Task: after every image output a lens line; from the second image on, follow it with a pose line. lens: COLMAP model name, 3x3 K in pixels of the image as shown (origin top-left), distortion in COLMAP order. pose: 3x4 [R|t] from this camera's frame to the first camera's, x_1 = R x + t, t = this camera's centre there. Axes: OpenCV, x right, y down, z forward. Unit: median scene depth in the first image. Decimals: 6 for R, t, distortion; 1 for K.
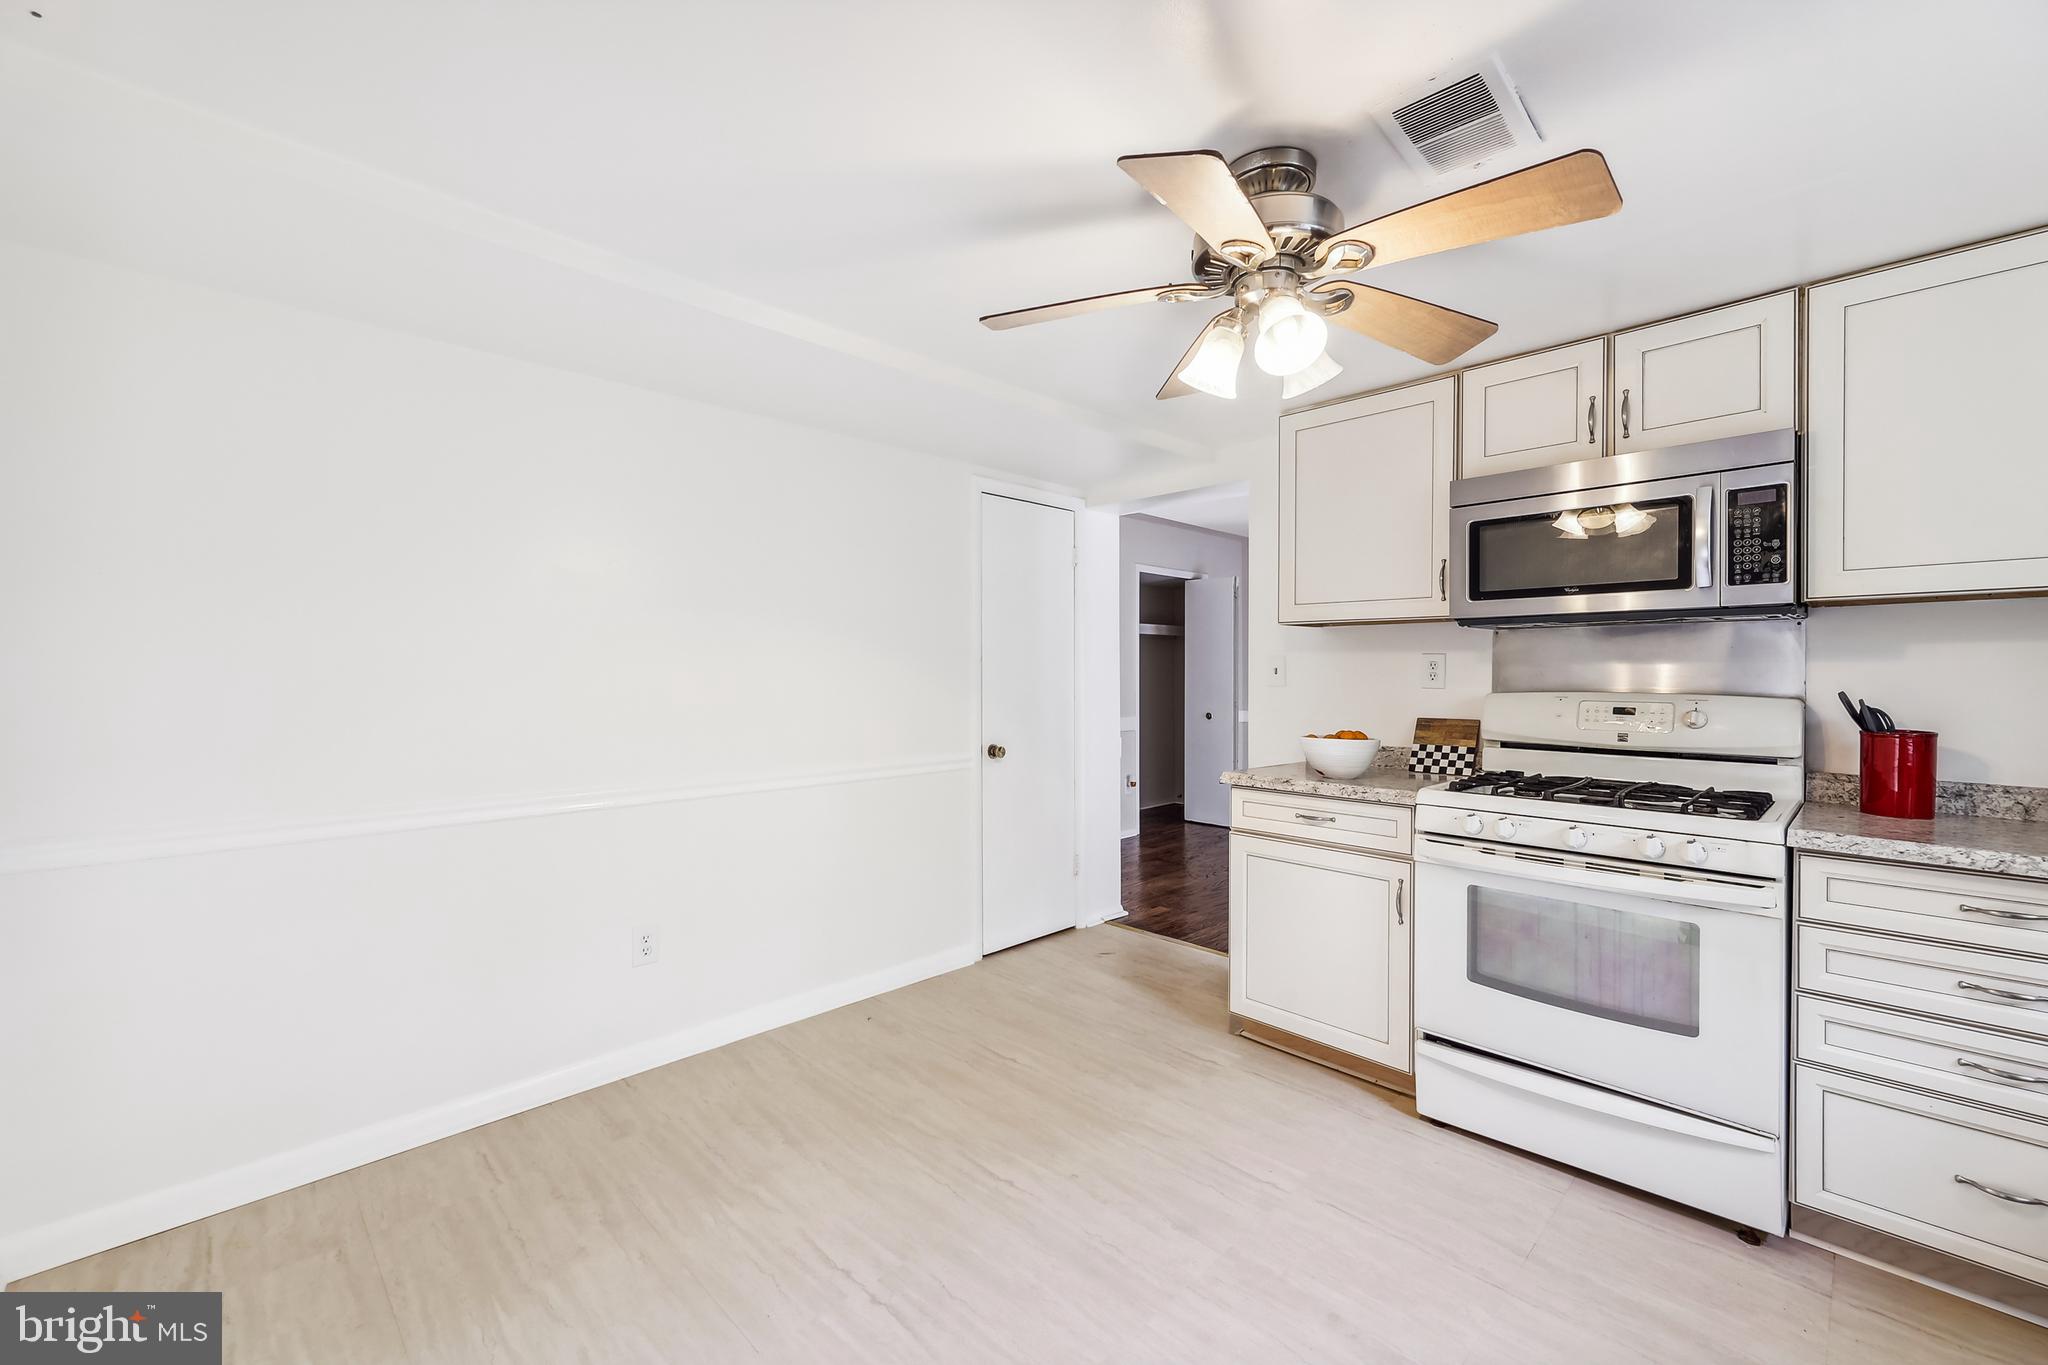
lens RADIAL K [[838.5, 0, 1026.8], [0, 838.5, 678.2], [0, 0, 1]] dist [0.016900, -0.001119]
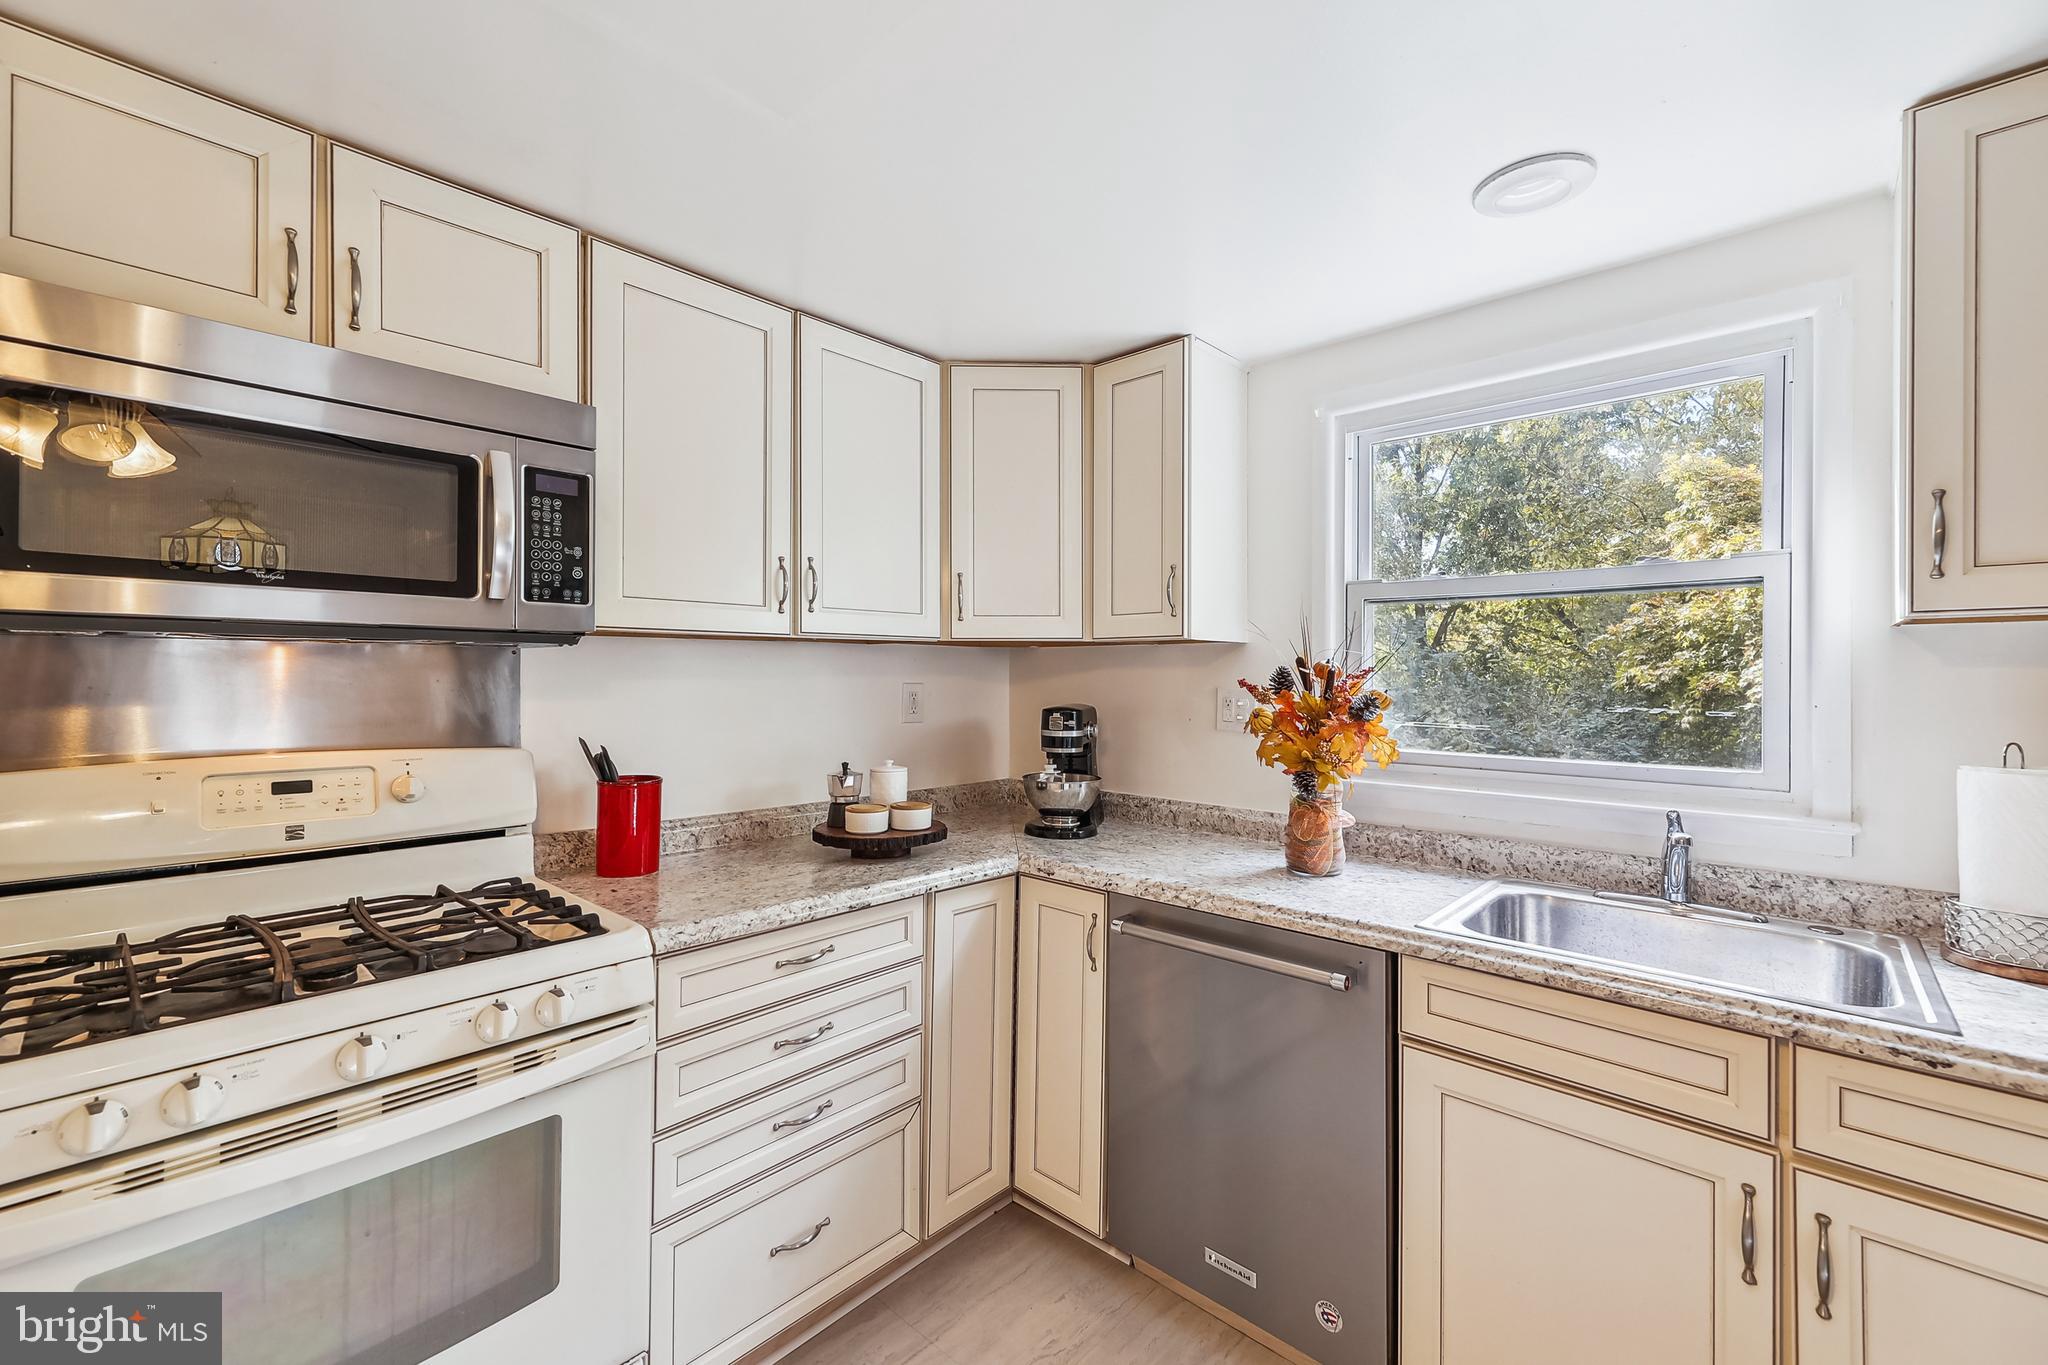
lens RADIAL K [[838.5, 0, 1025.0], [0, 838.5, 670.4], [0, 0, 1]] dist [0.016900, -0.001119]
pose [[-0.041504, 0.003293, 0.999133, 0.108433], [0.002593, 0.999992, -0.003188, -0.048307], [-0.999135, 0.002458, -0.041512, 0.617582]]
